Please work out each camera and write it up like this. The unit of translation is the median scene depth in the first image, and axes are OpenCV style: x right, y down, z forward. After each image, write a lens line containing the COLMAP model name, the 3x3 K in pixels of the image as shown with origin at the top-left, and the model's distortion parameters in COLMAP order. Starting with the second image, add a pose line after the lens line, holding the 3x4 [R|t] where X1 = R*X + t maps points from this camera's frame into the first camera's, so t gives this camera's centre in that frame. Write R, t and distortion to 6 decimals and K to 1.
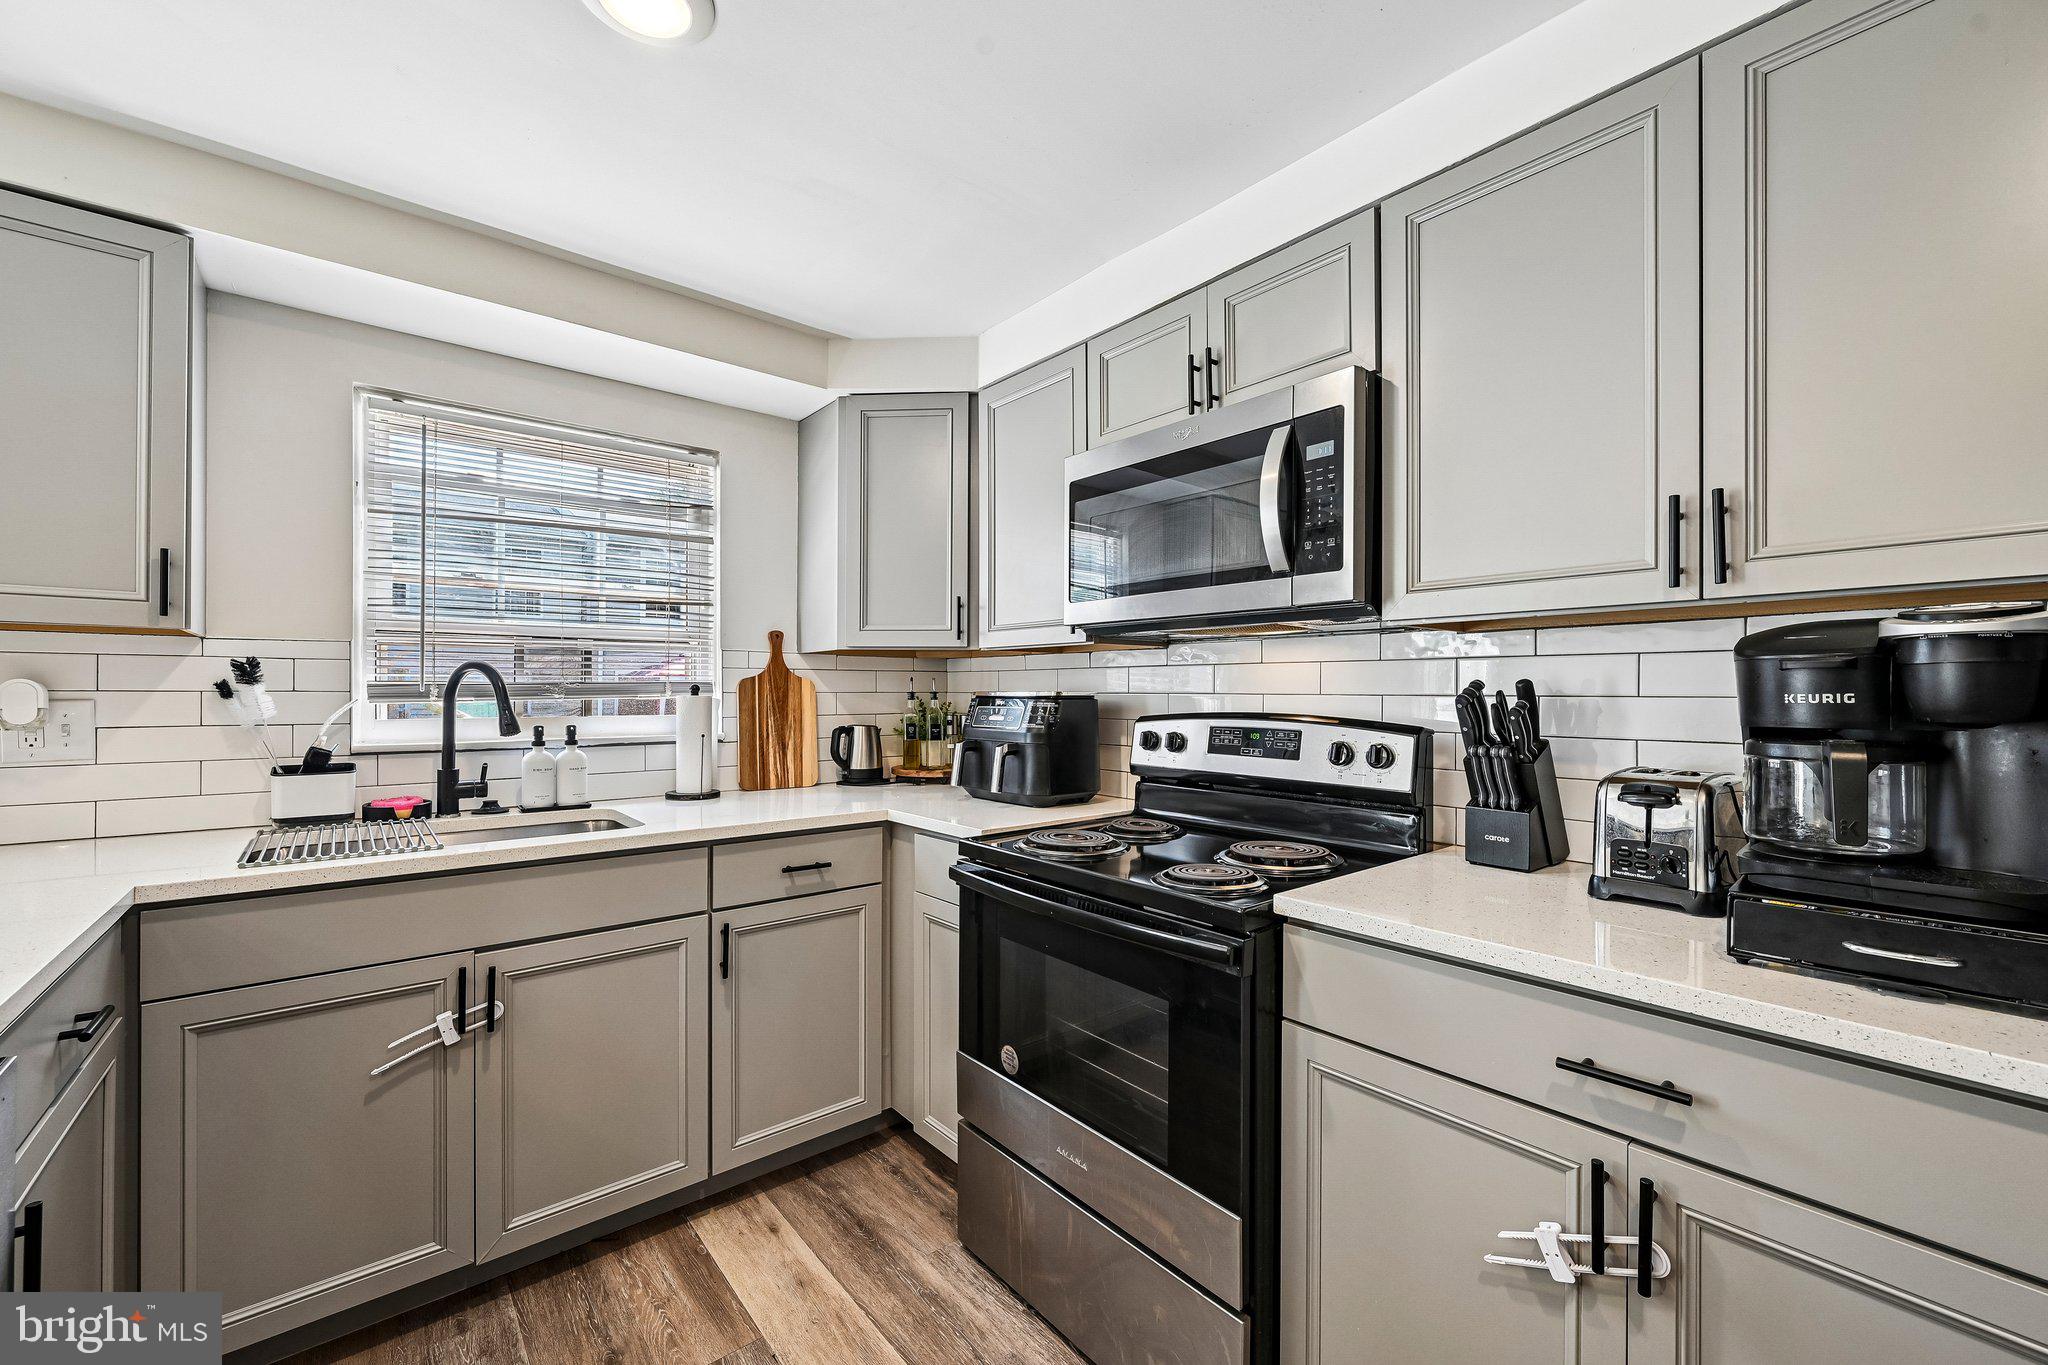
lens RADIAL K [[826.1, 0, 1030.2], [0, 826.1, 692.3], [0, 0, 1]] dist [0.000972, -0.000321]
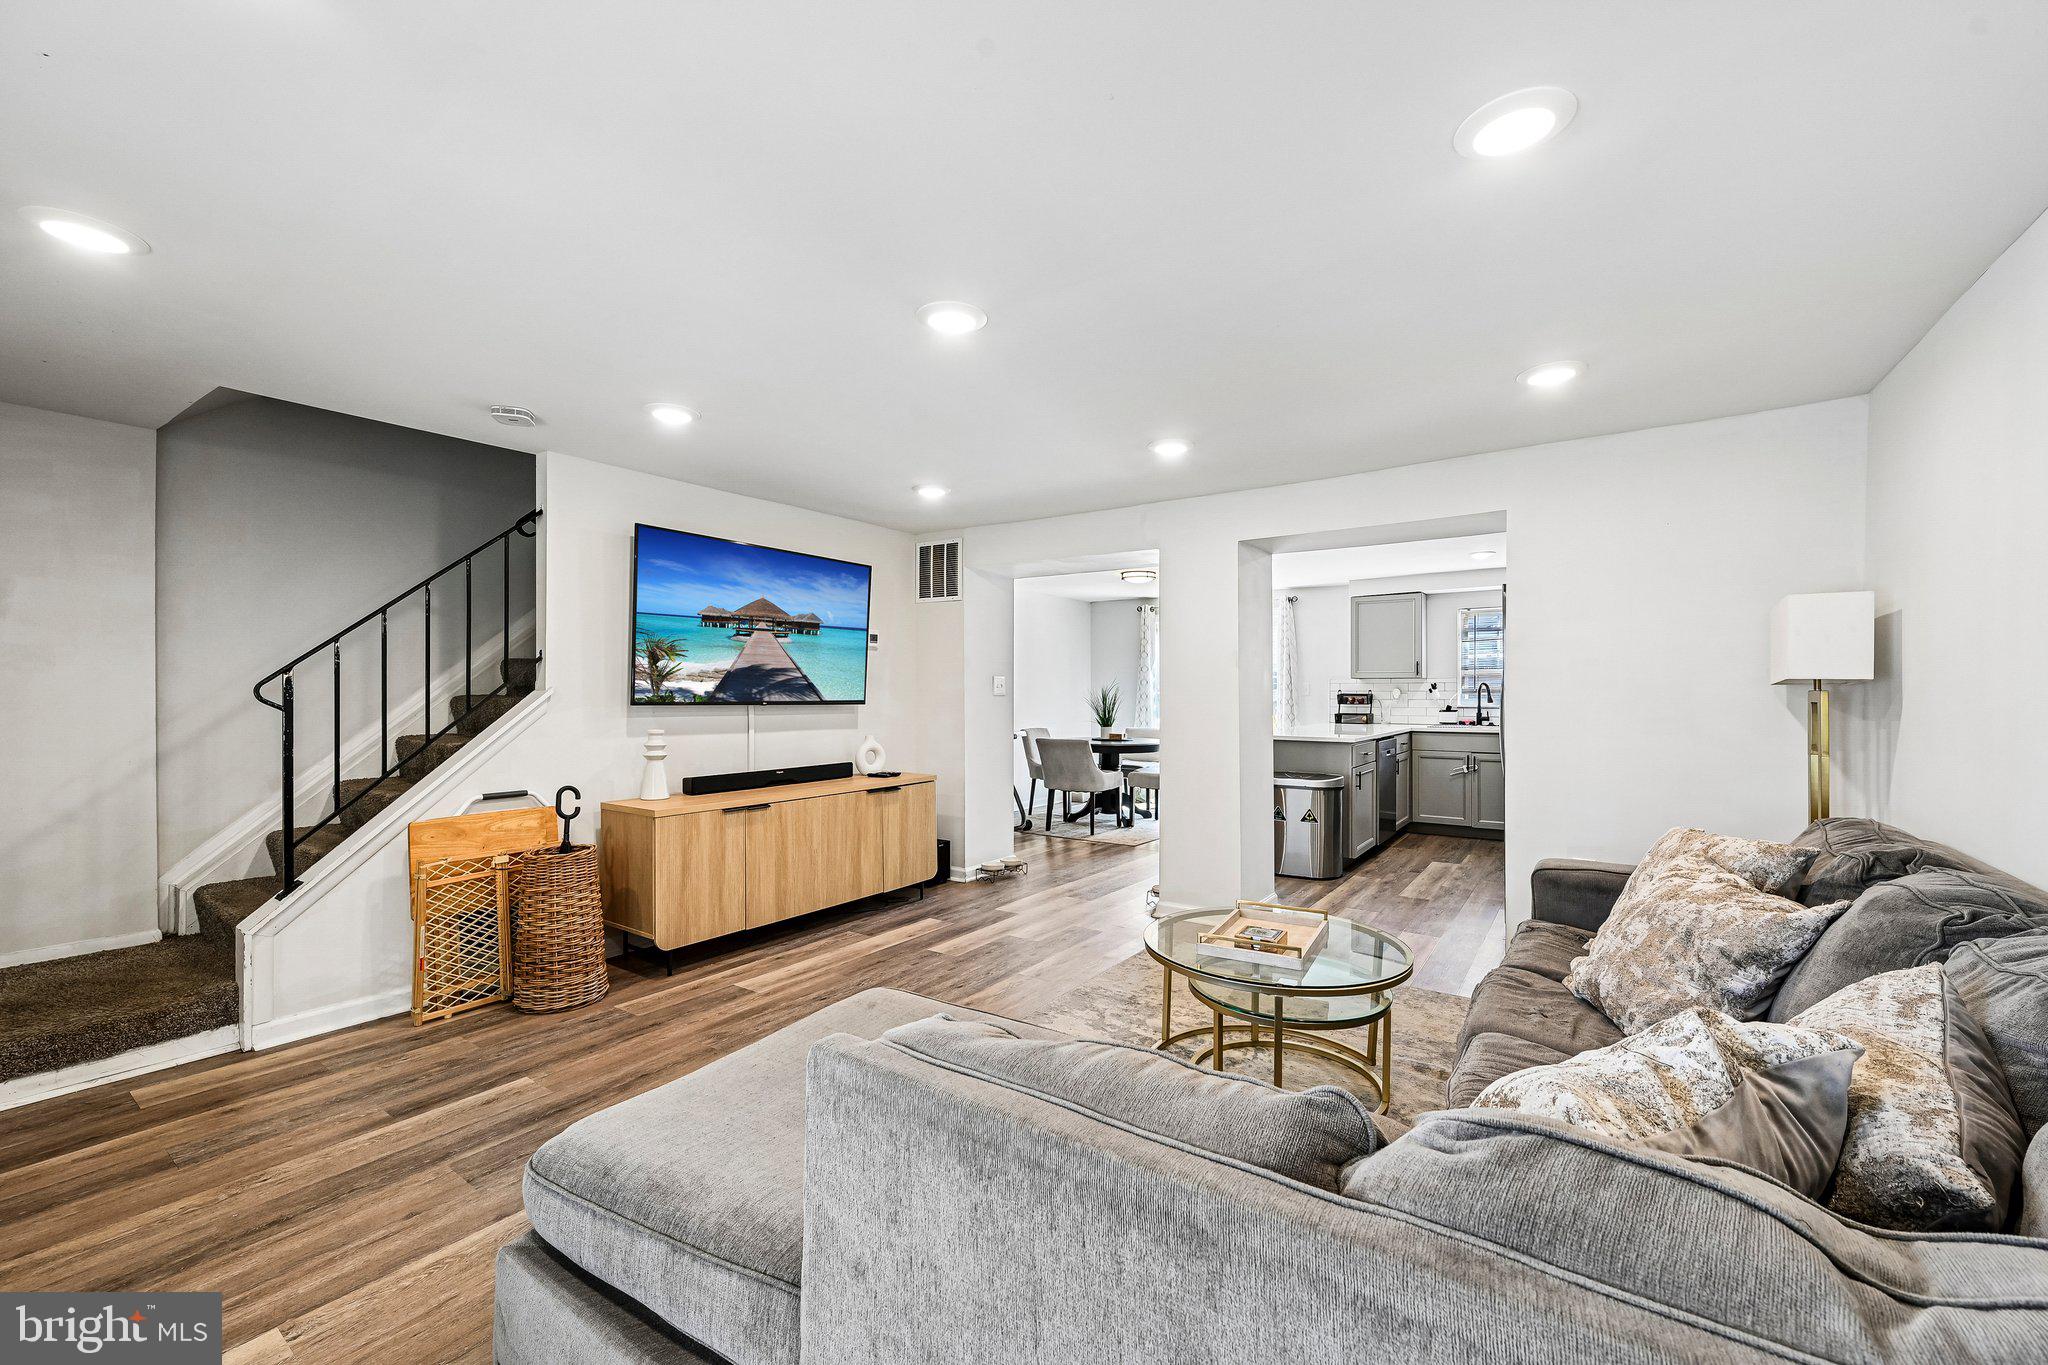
lens RADIAL K [[826.1, 0, 1030.2], [0, 826.1, 692.3], [0, 0, 1]] dist [0.000972, -0.000321]
pose [[0.267902, -0.001715, -0.963445, 2.188260], [0.005099, 0.999987, -0.000362, -0.003385], [0.963433, -0.004816, 0.267907, -1.803878]]
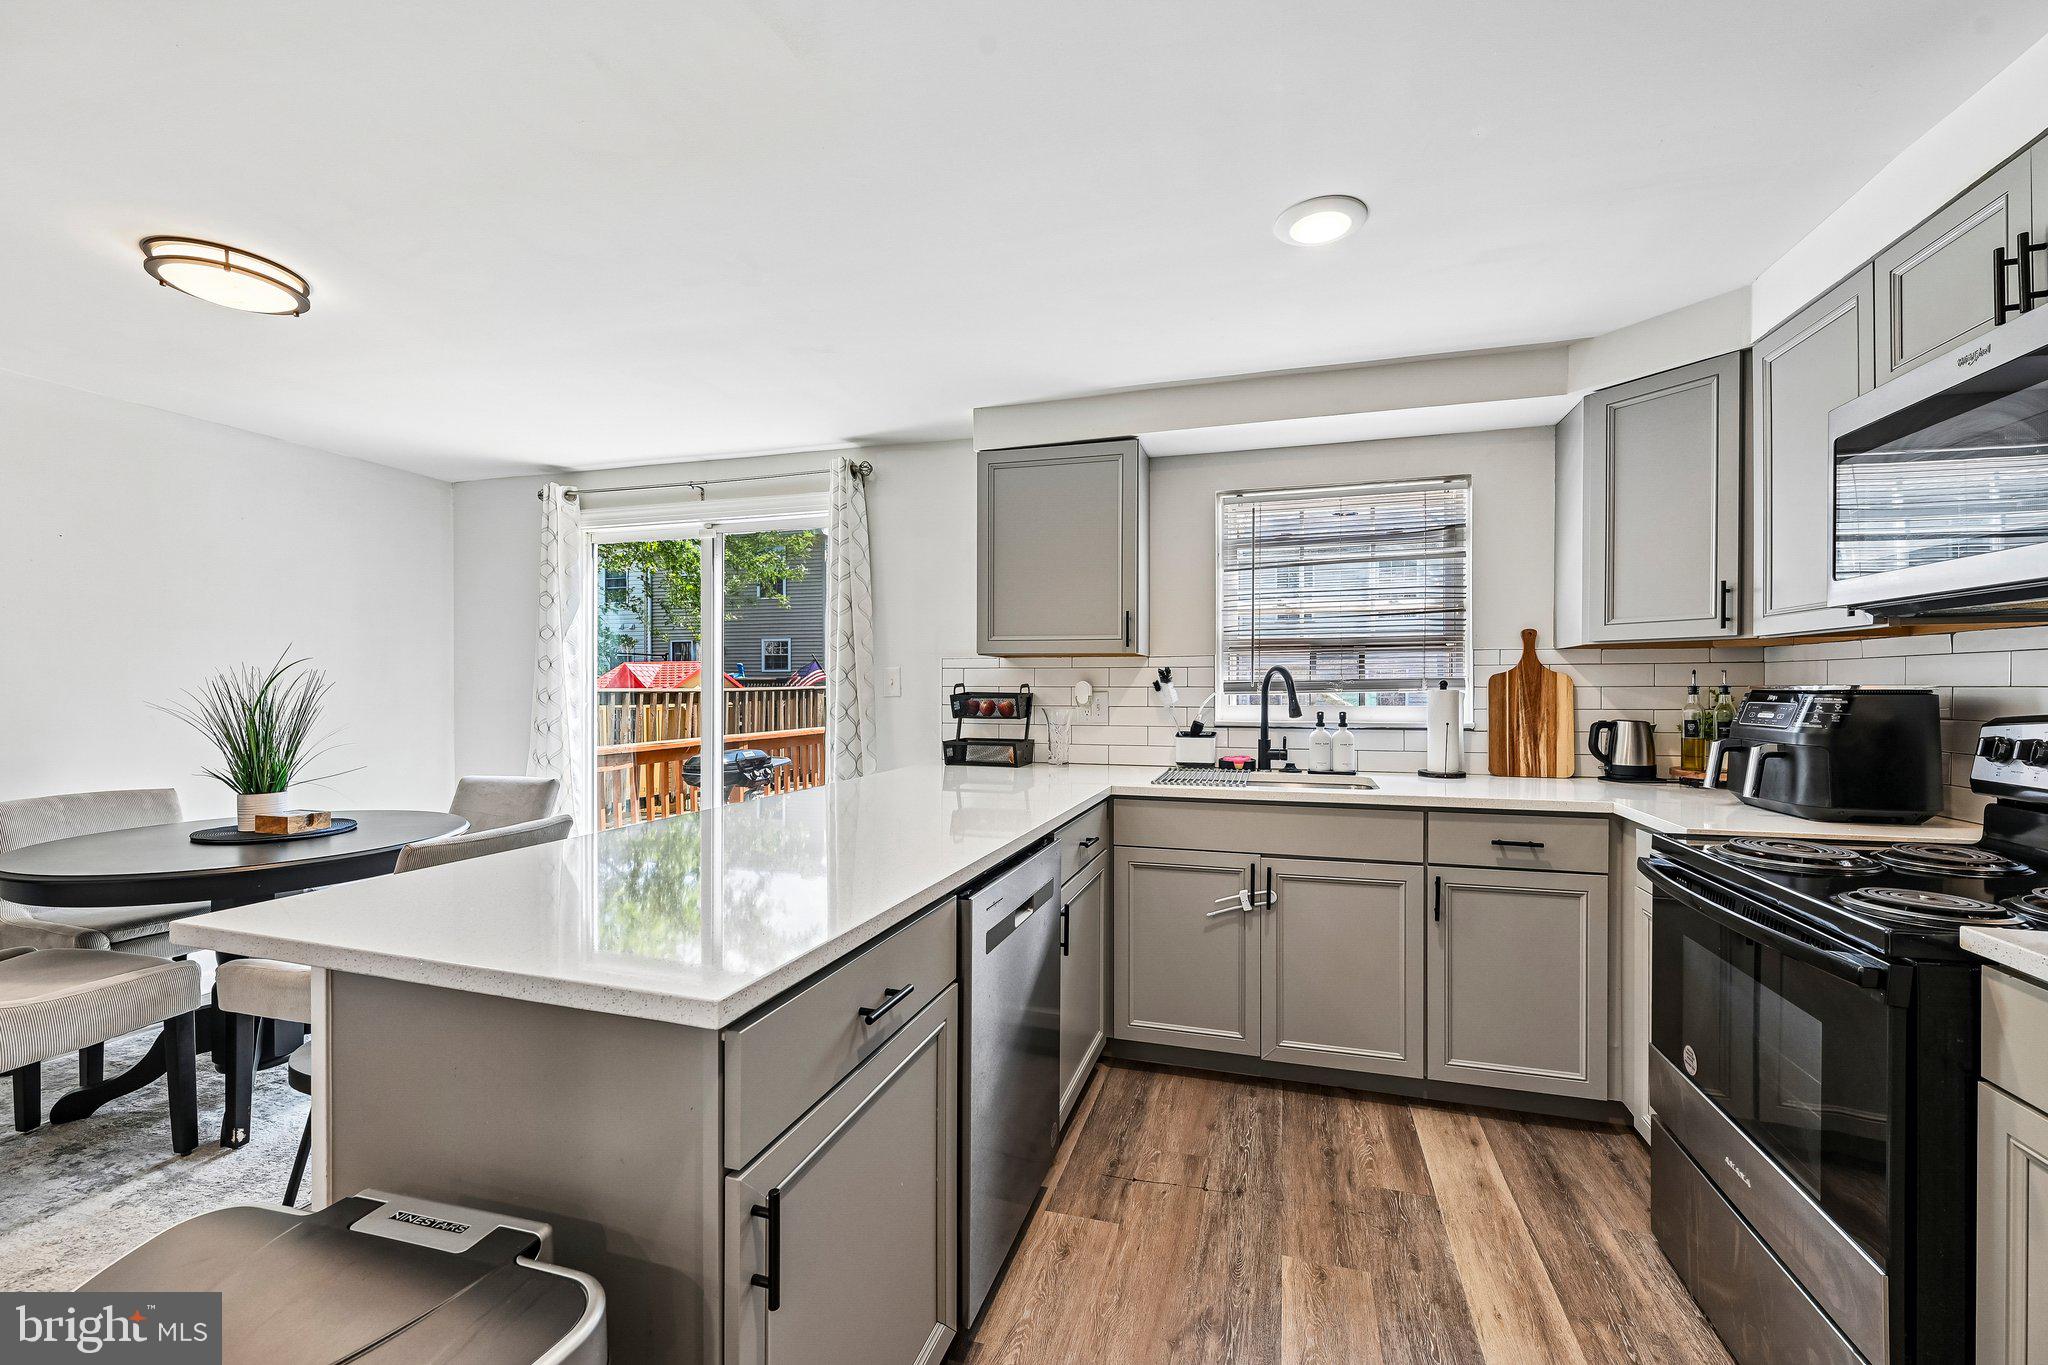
lens RADIAL K [[826.1, 0, 1030.2], [0, 826.1, 692.3], [0, 0, 1]] dist [0.000972, -0.000321]
pose [[0.545898, 0.003036, -0.837846, 0.301092], [0.002039, 0.999986, 0.004953, 0.000683], [0.837849, -0.004412, 0.545884, -0.156422]]
